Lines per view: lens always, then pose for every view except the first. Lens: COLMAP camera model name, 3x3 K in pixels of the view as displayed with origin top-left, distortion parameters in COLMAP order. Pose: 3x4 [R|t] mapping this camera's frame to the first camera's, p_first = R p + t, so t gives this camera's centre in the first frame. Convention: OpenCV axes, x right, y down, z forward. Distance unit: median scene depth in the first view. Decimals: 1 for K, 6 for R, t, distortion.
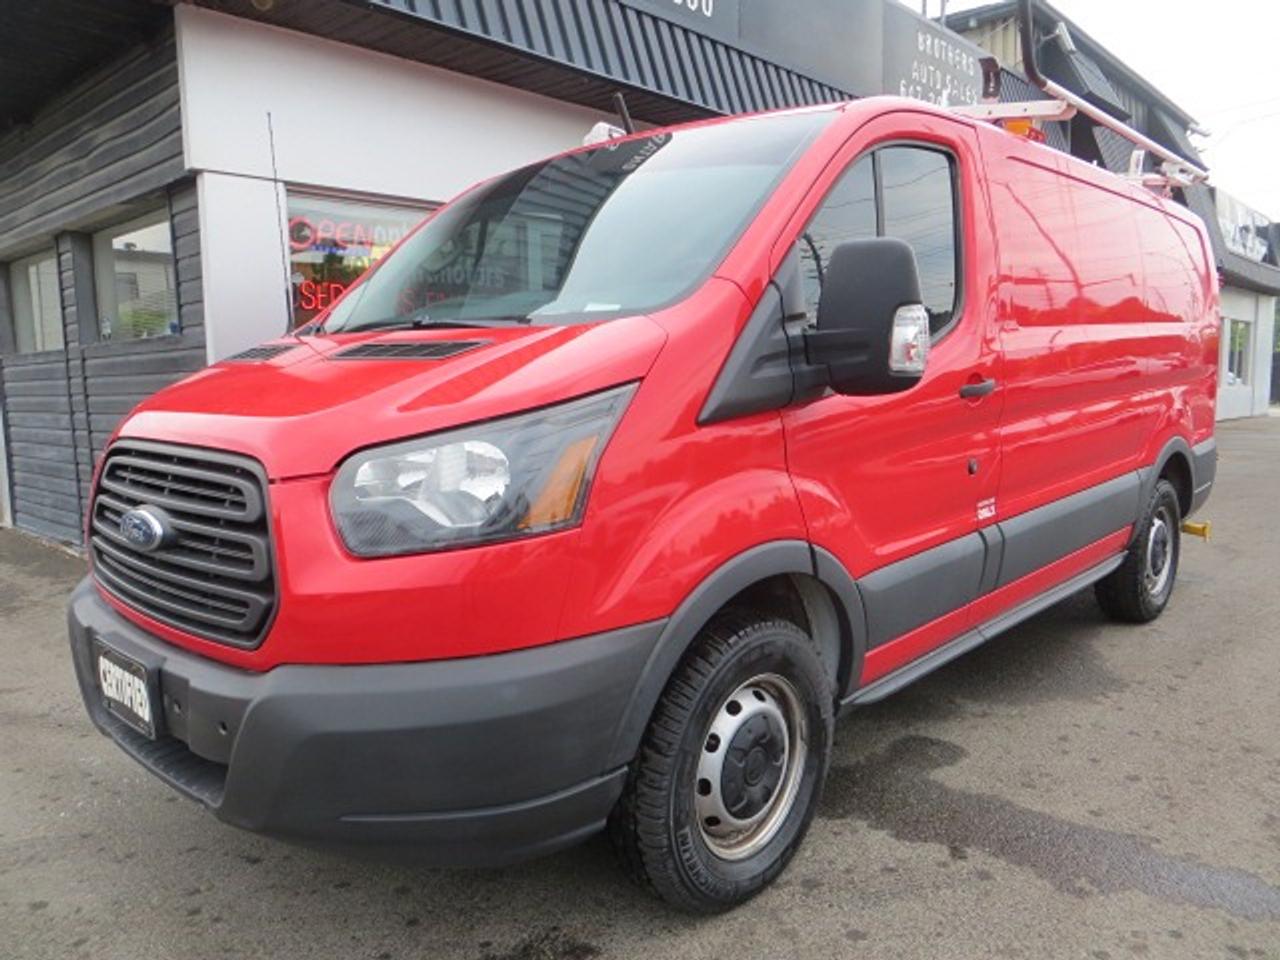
lens RADIAL K [[949.2, 0, 632.3], [0, 949.2, 485.8], [0, 0, 1]] dist [-0.013425, 0.001066]
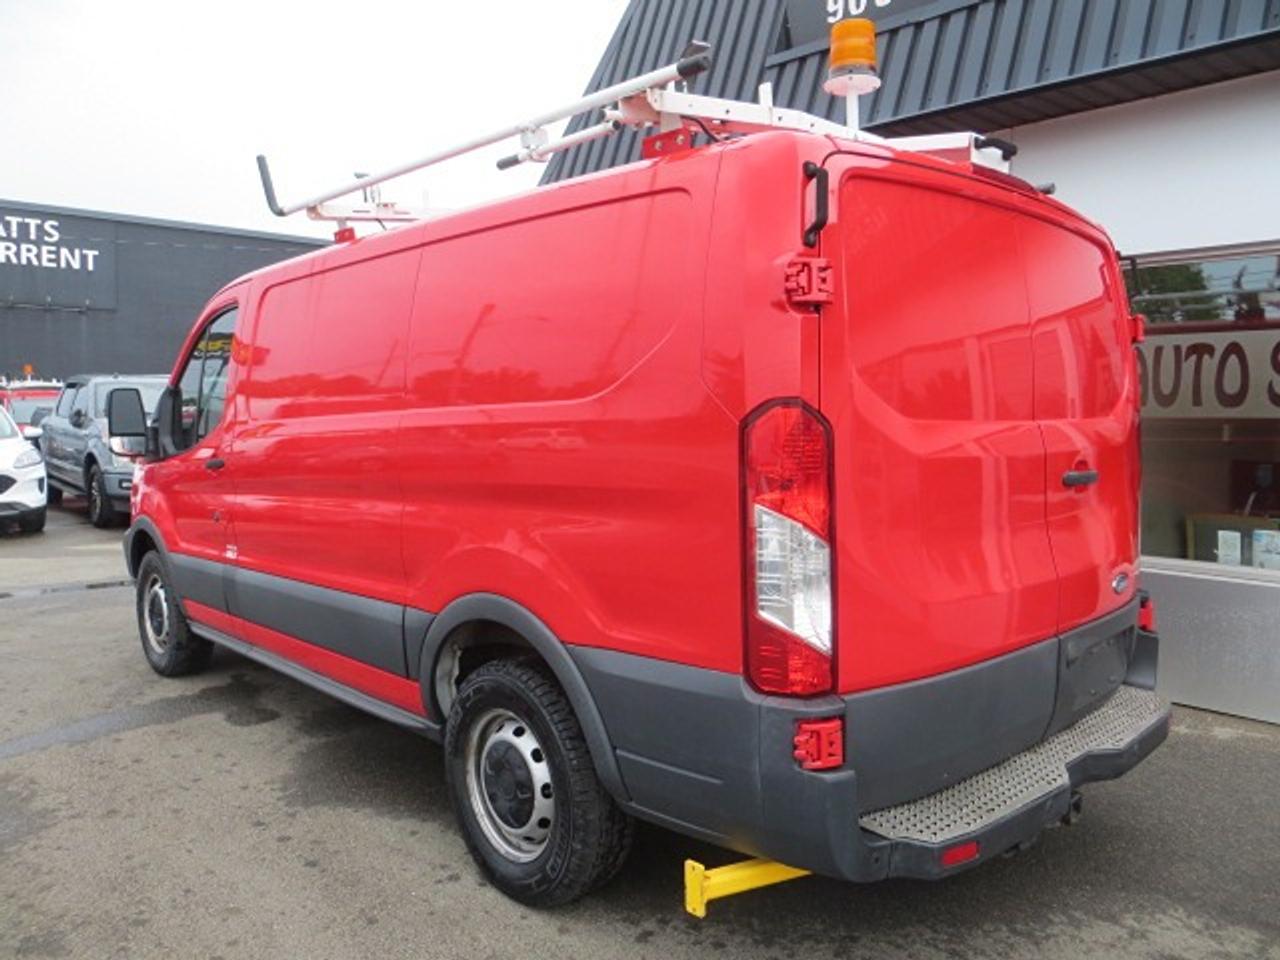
lens RADIAL K [[949.2, 0, 632.3], [0, 949.2, 485.8], [0, 0, 1]] dist [-0.013425, 0.001066]
pose [[-0.063498, 0.088616, -0.994040, 1.632399], [-0.121829, 0.987912, 0.095852, -0.263934], [0.990518, 0.127190, -0.051934, 1.571861]]
